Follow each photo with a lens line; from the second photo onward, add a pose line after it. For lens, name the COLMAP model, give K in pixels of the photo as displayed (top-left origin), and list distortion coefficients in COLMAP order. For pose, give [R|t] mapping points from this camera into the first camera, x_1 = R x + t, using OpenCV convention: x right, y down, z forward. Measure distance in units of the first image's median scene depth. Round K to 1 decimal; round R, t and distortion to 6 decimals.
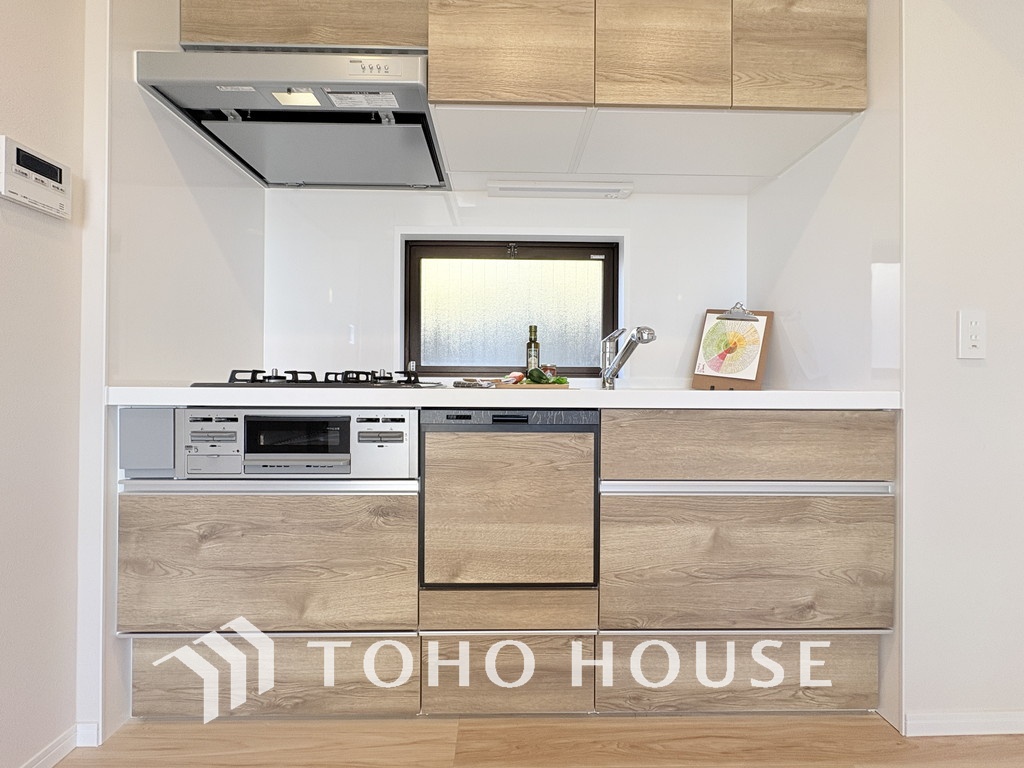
lens RADIAL K [[407.9, 0, 510.8], [0, 407.9, 383.5], [0, 0, 1]] dist [0.000620, -0.000351]
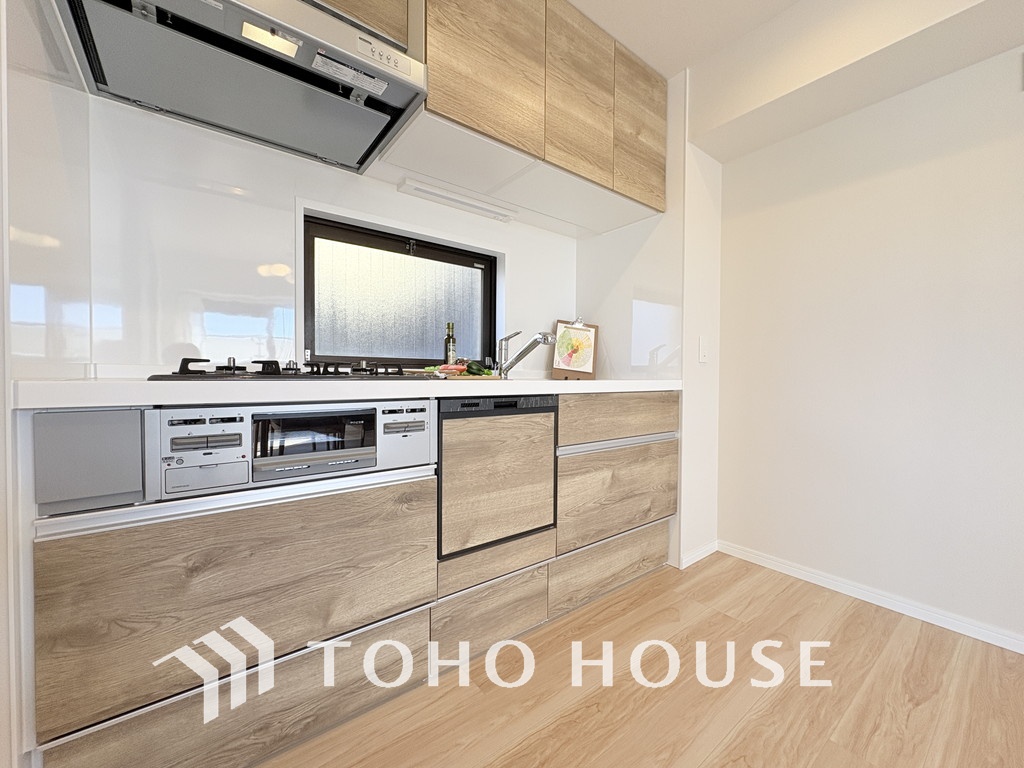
lens RADIAL K [[407.9, 0, 510.1], [0, 407.9, 384.1], [0, 0, 1]] dist [0.000620, -0.000351]
pose [[0.806554, -0.012804, 0.591021, -0.700676], [-0.002765, 0.999673, 0.025431, -0.005731], [-0.591153, -0.022146, 0.806255, 0.005437]]
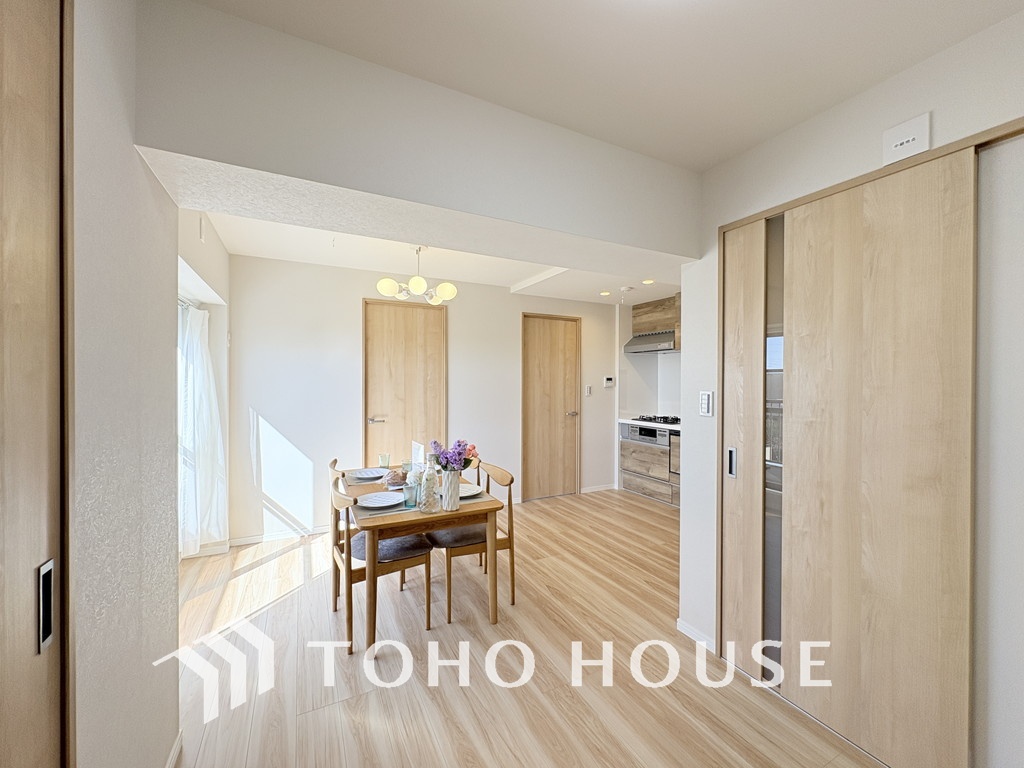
lens RADIAL K [[407.9, 0, 514.5], [0, 407.9, 382.5], [0, 0, 1]] dist [0.000620, -0.000351]
pose [[0.453020, -0.000050, -0.891500, 2.749203], [0.004737, 0.999986, 0.002350, -0.430829], [0.891488, -0.005288, 0.453014, -2.281849]]
